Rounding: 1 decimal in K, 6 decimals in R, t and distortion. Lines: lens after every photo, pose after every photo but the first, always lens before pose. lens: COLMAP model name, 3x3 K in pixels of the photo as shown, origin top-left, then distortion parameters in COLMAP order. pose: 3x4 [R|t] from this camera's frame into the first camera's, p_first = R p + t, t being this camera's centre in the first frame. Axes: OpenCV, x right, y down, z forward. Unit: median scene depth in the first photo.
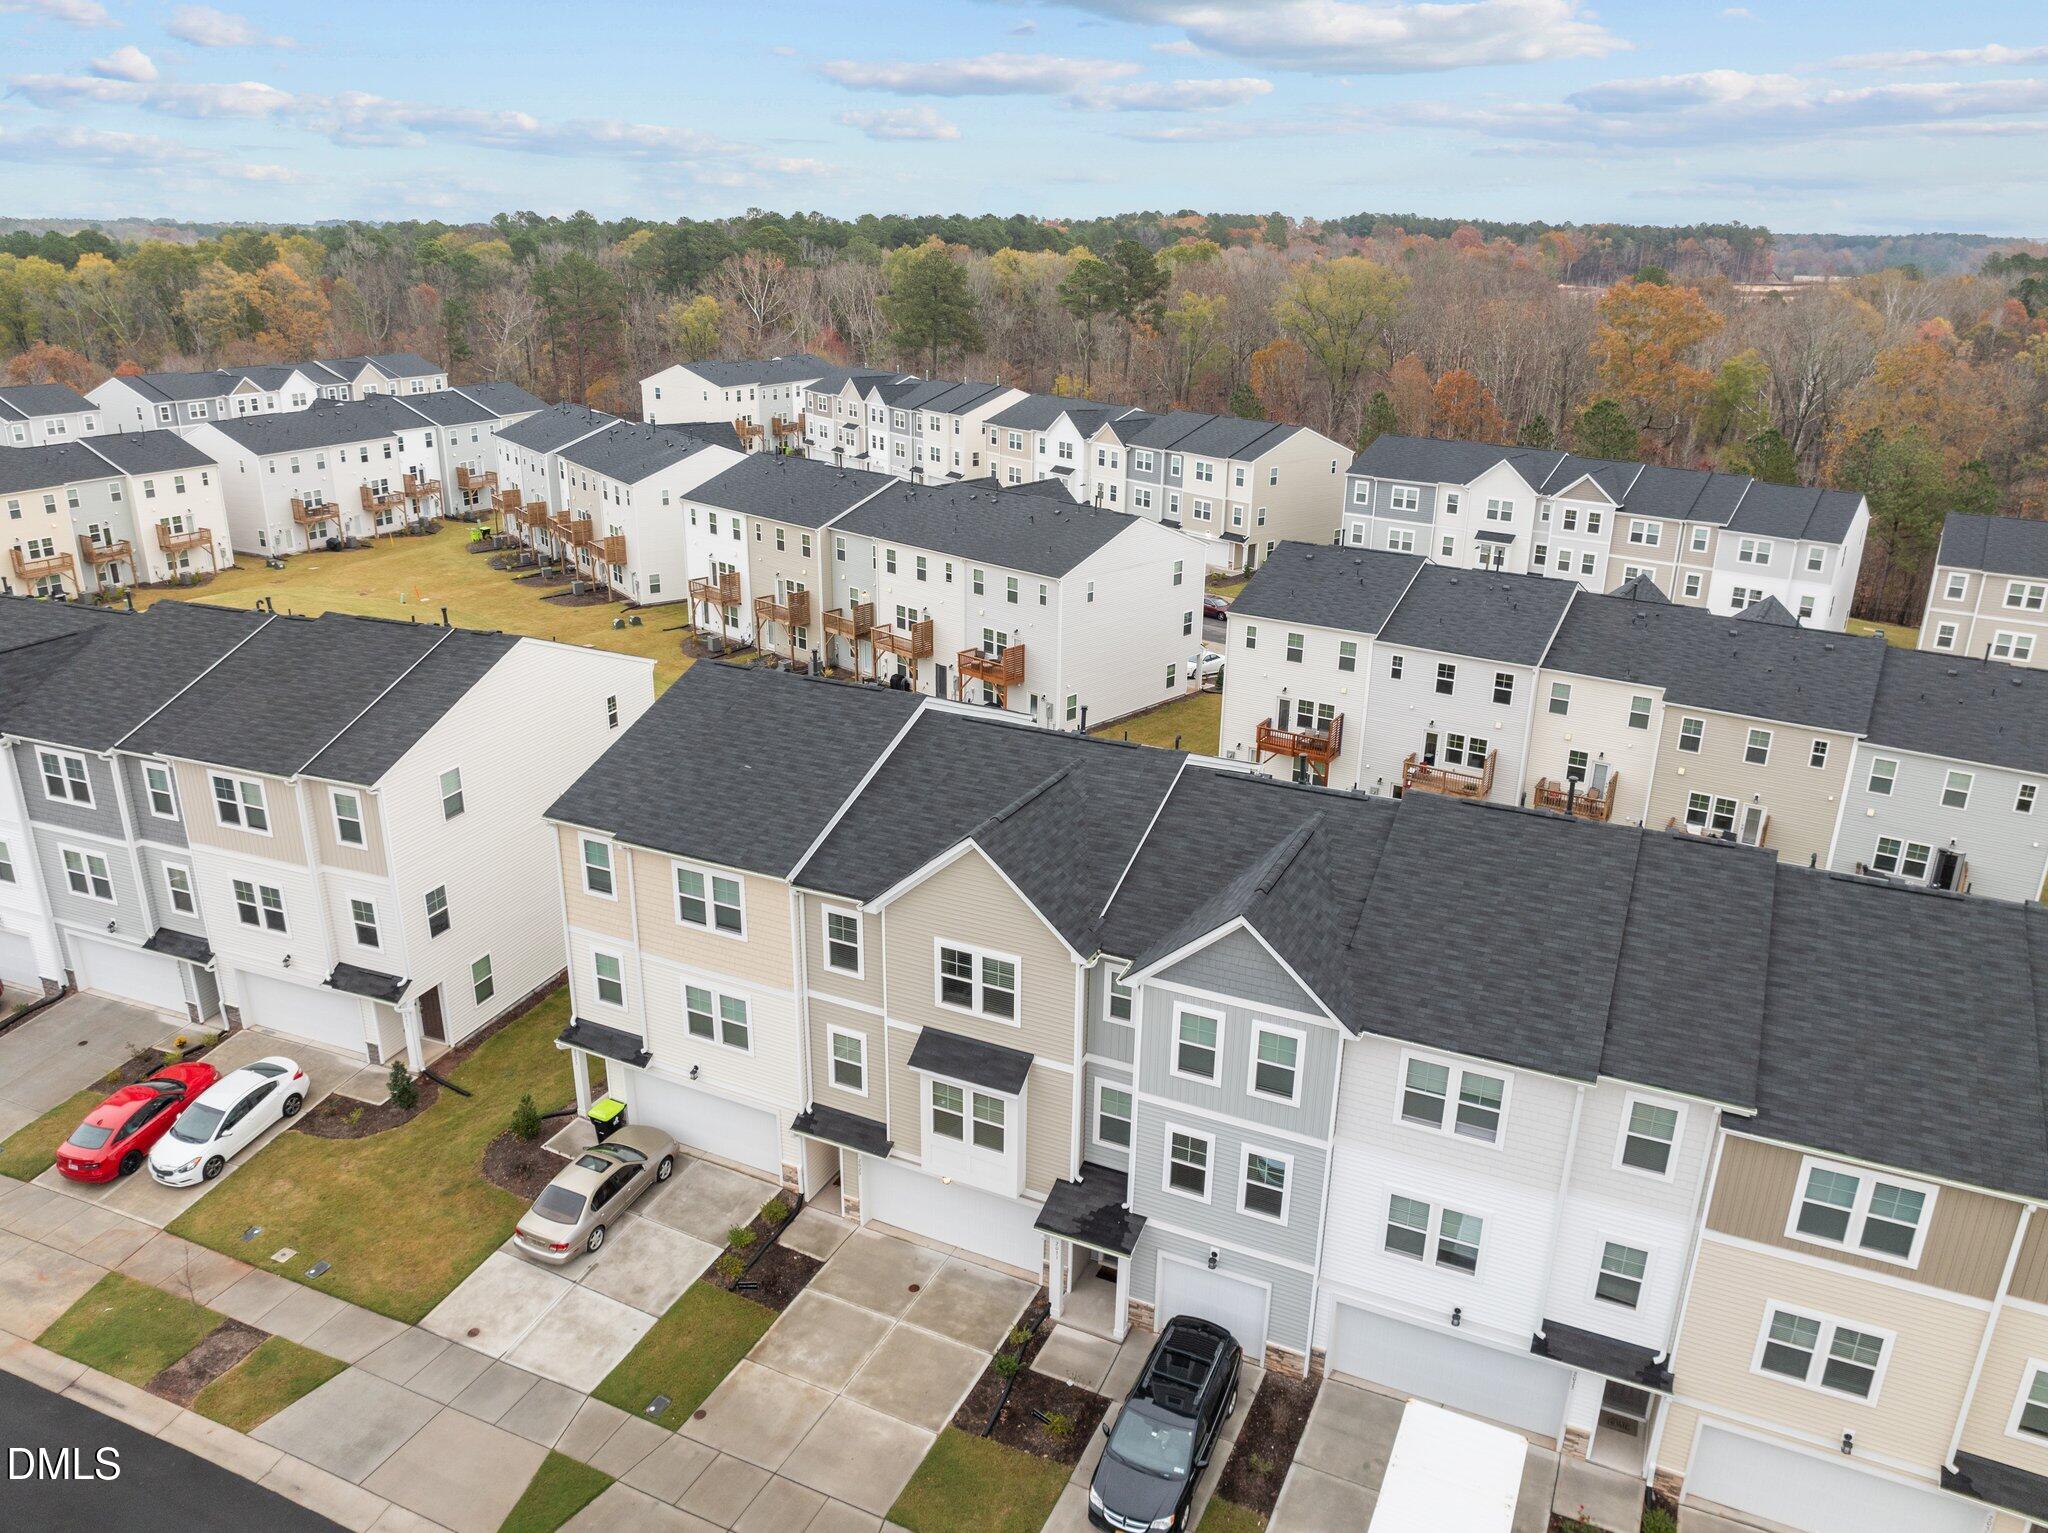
lens RADIAL K [[1438.7, 0, 1035.7], [0, 1438.7, 756.1], [0, 0, 1]] dist [-0.003264, -0.079511]
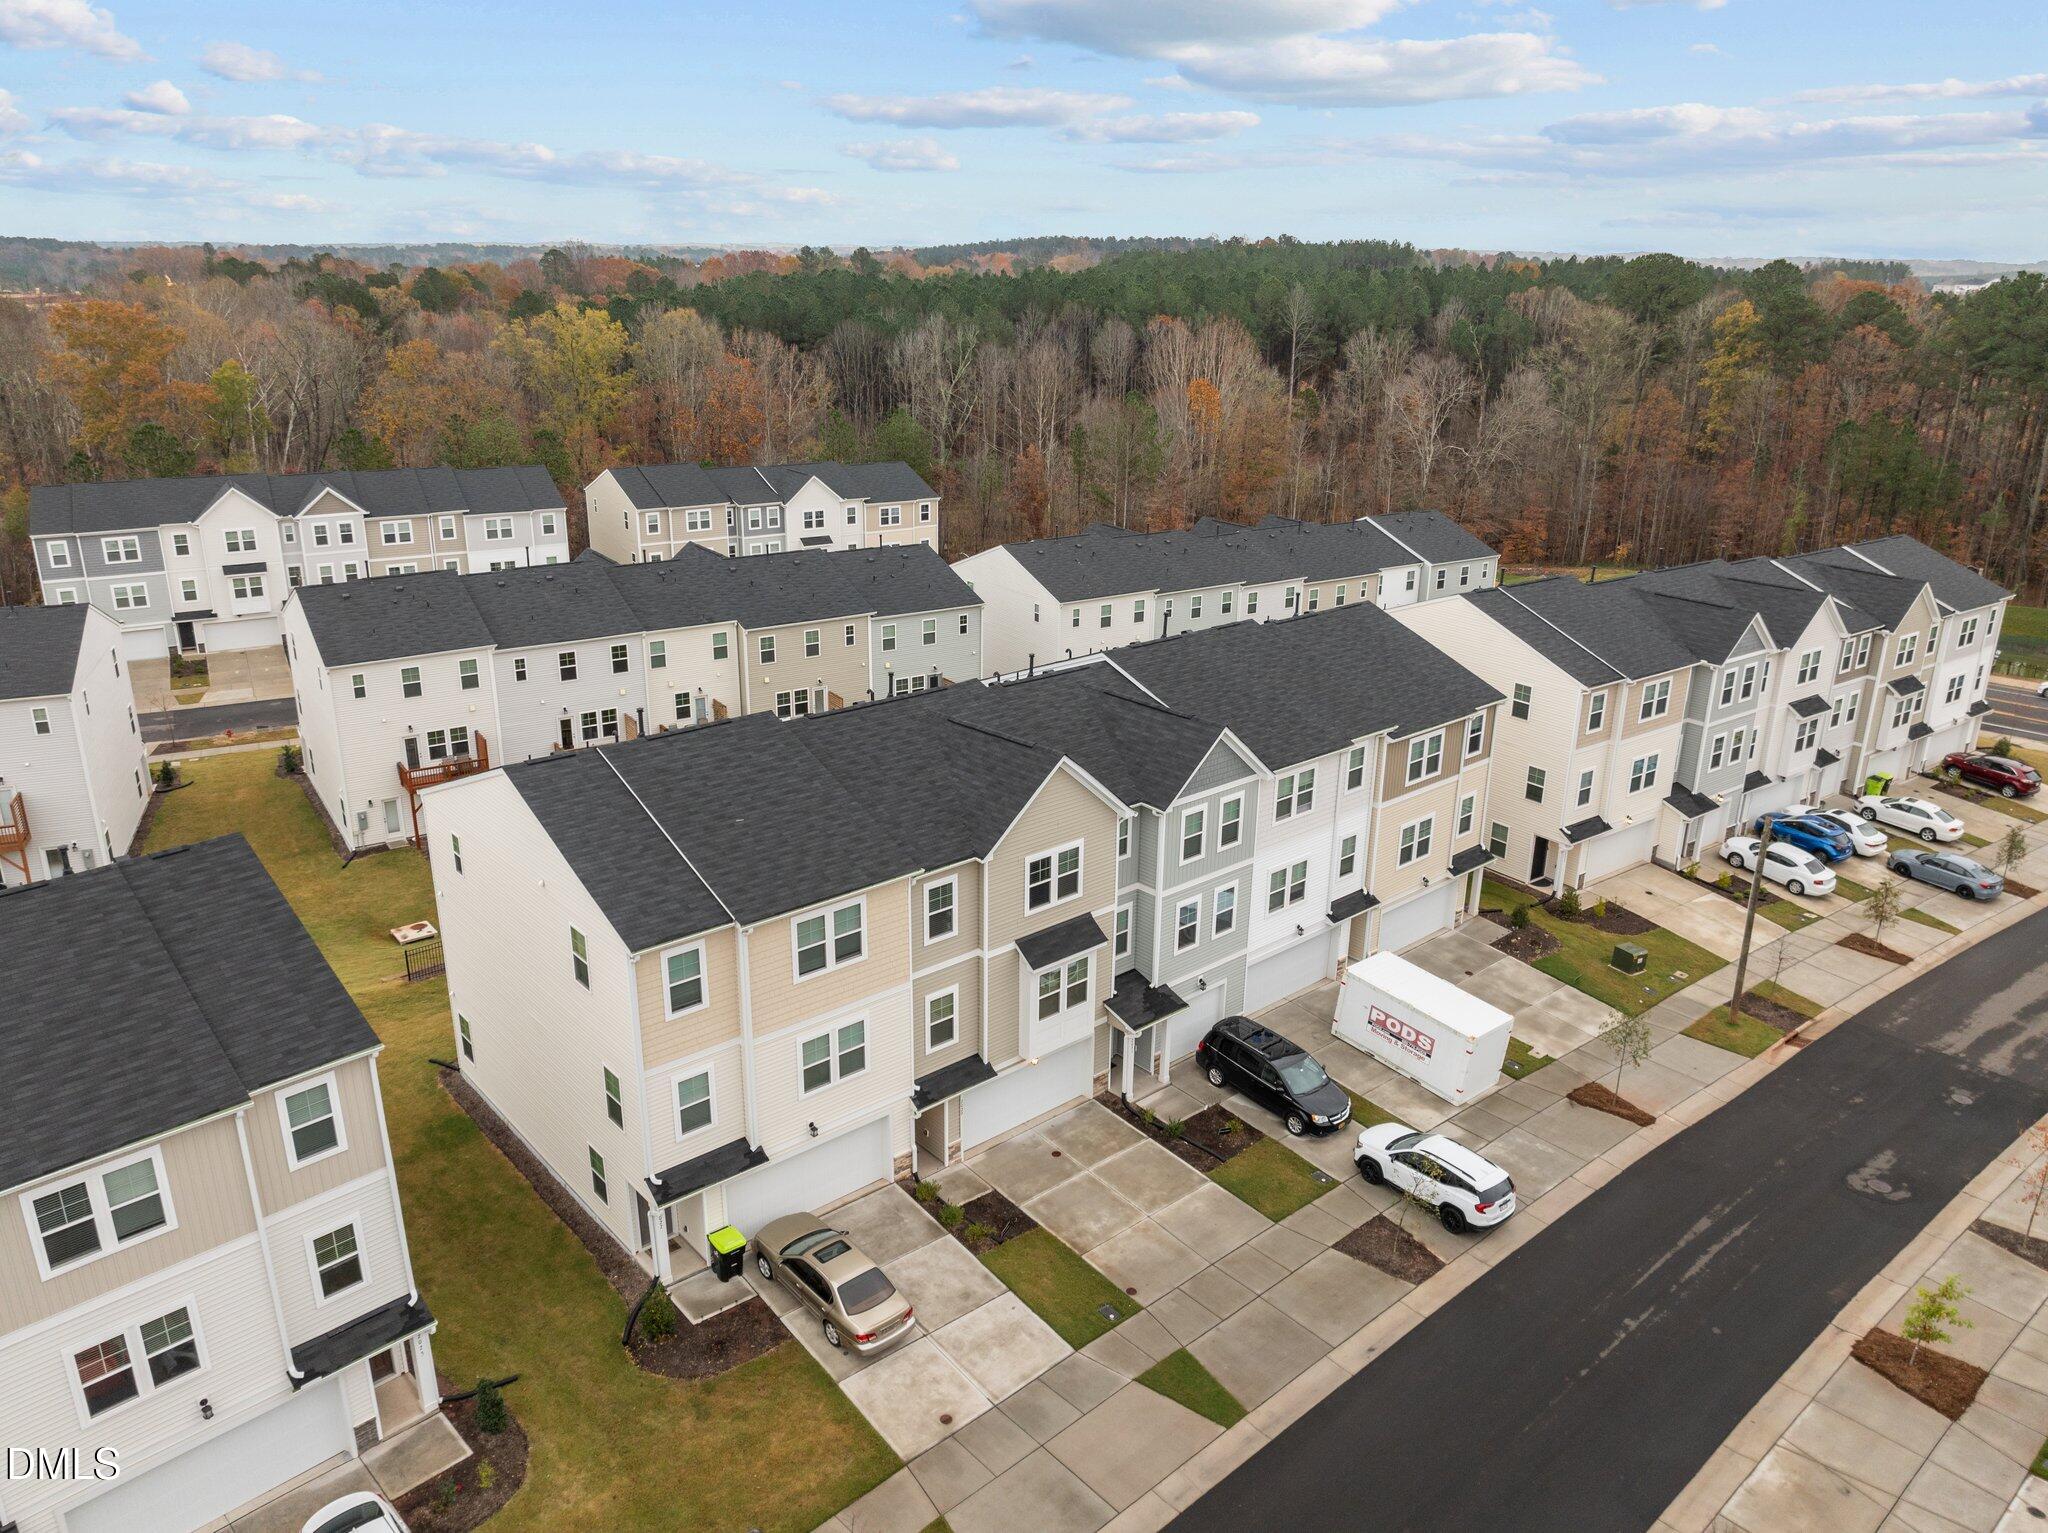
lens RADIAL K [[1437.6, 0, 1024.0], [0, 1437.6, 766.5], [0, 0, 1]] dist [-0.003630, -0.054998]
pose [[0.403246, -0.310552, 0.860784, -0.924172], [0.306731, 0.932108, 0.192591, -0.150449], [-0.862153, 0.186368, 0.471125, 0.364559]]
